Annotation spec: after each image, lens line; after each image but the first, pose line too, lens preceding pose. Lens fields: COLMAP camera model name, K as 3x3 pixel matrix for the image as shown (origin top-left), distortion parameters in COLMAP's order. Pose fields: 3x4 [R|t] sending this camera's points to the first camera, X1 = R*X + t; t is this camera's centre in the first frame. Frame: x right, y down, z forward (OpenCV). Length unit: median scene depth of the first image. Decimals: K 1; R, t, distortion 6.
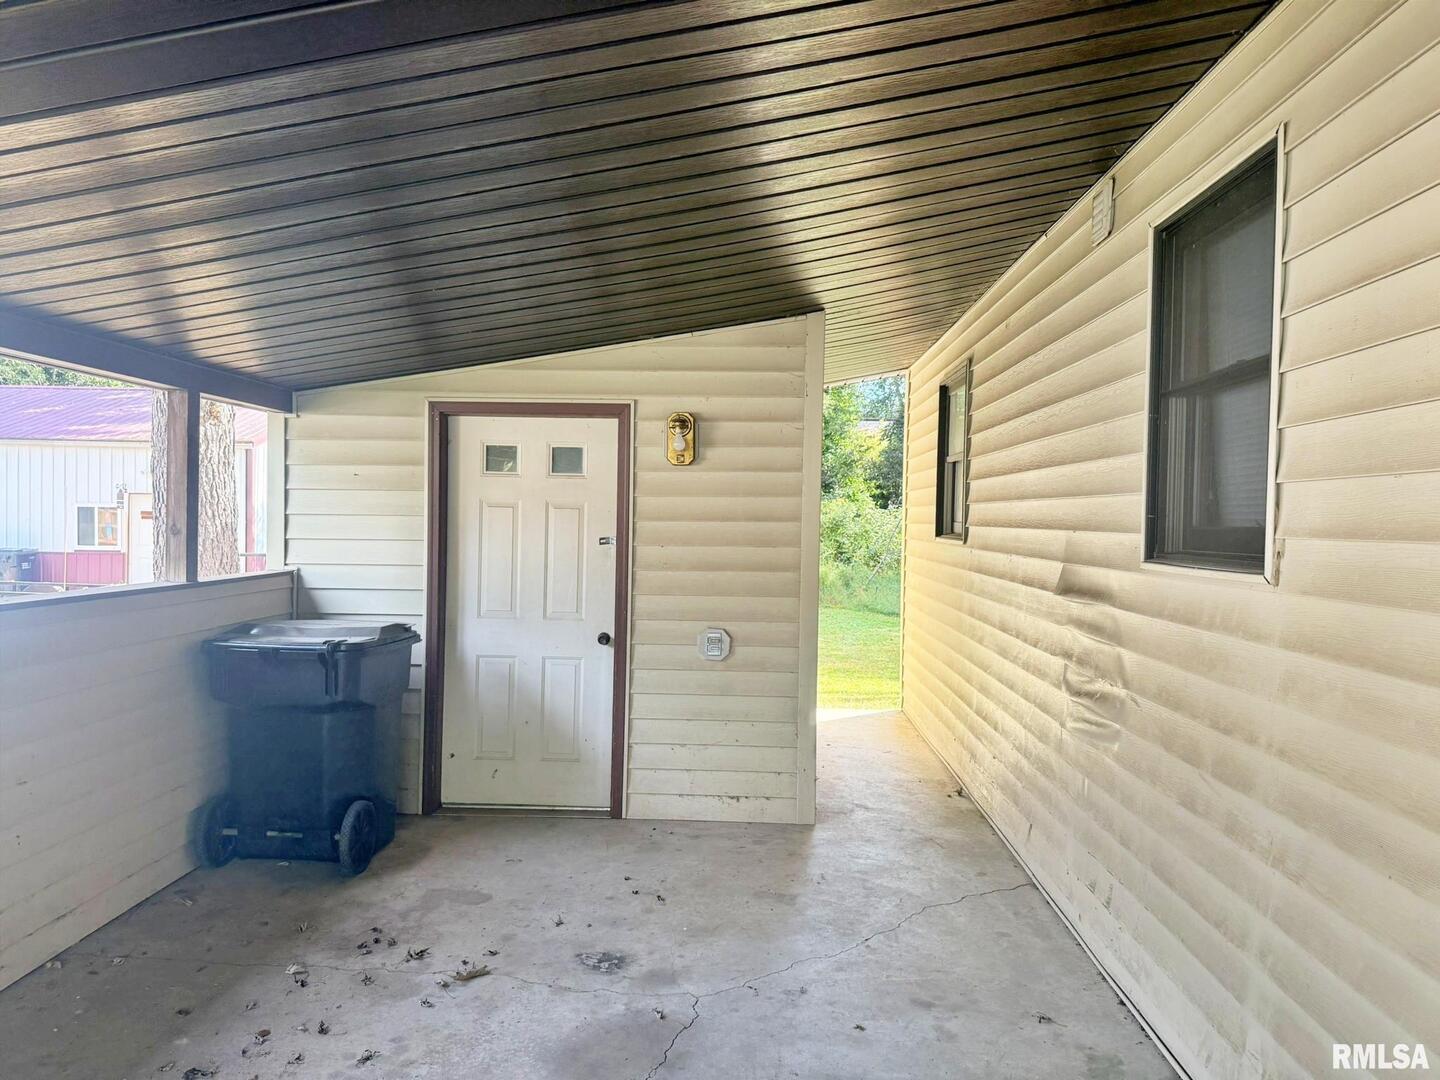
lens RADIAL K [[1014.9, 0, 696.8], [0, 1014.9, 529.7], [0, 0, 1]] dist [0.079001, -0.122336]
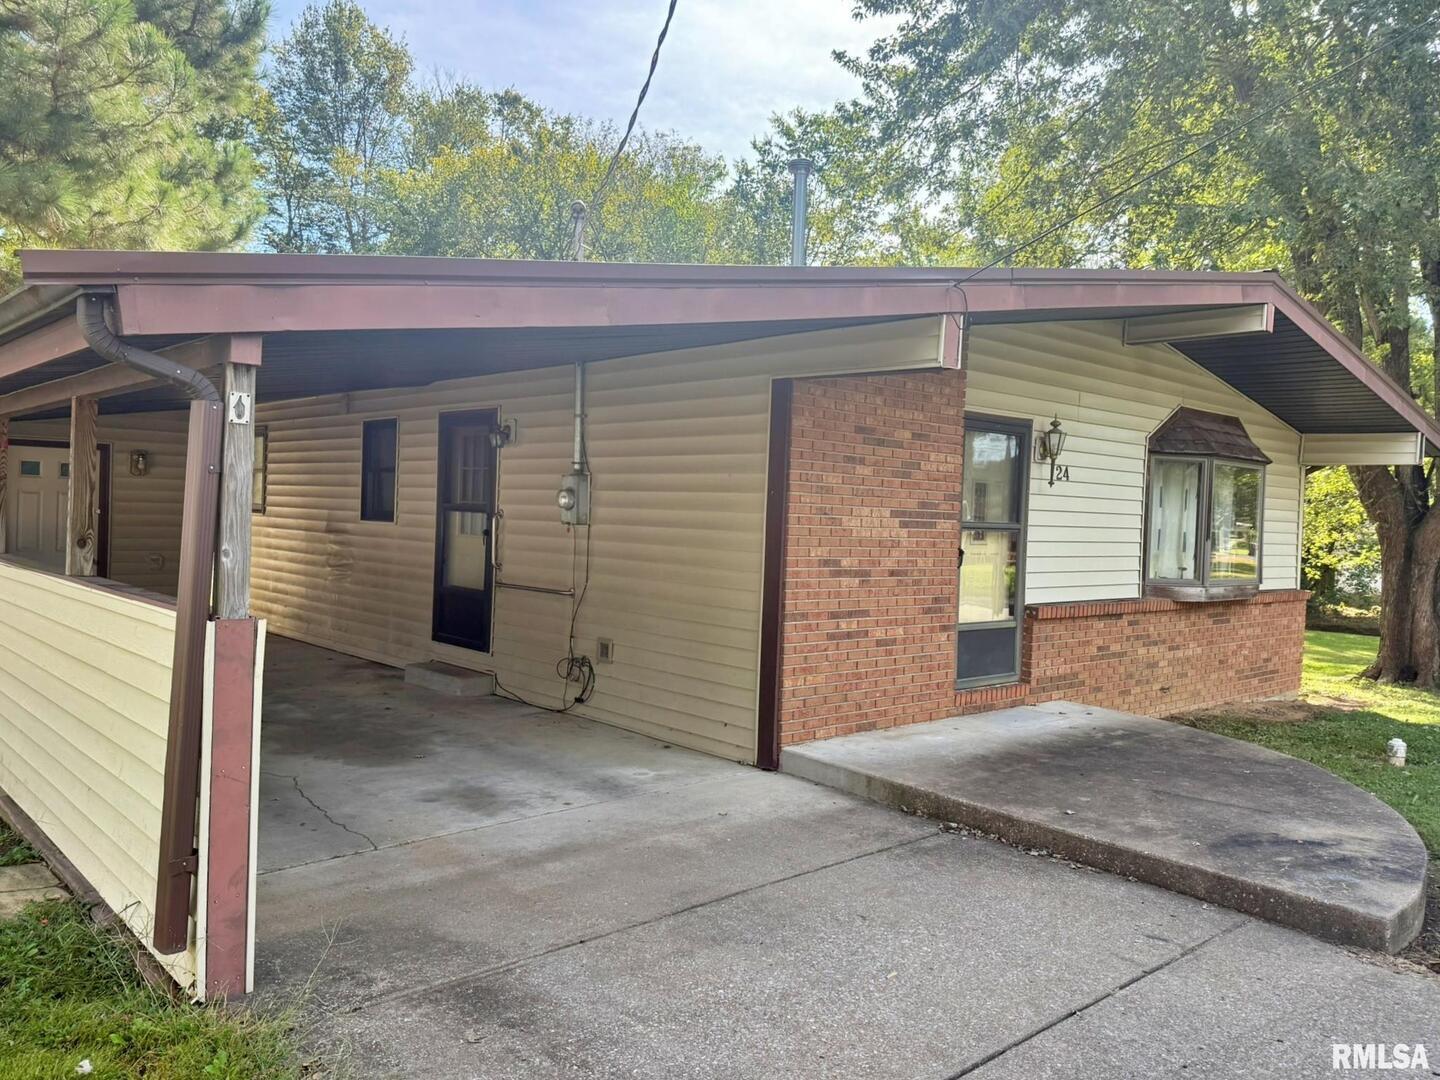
lens RADIAL K [[1014.9, 0, 696.8], [0, 1014.9, 529.7], [0, 0, 1]] dist [0.079001, -0.122336]
pose [[0.698531, -0.003778, 0.715570, -0.963724], [-0.015642, 0.999667, 0.020547, -0.018380], [-0.715409, -0.025545, 0.698239, -1.718735]]
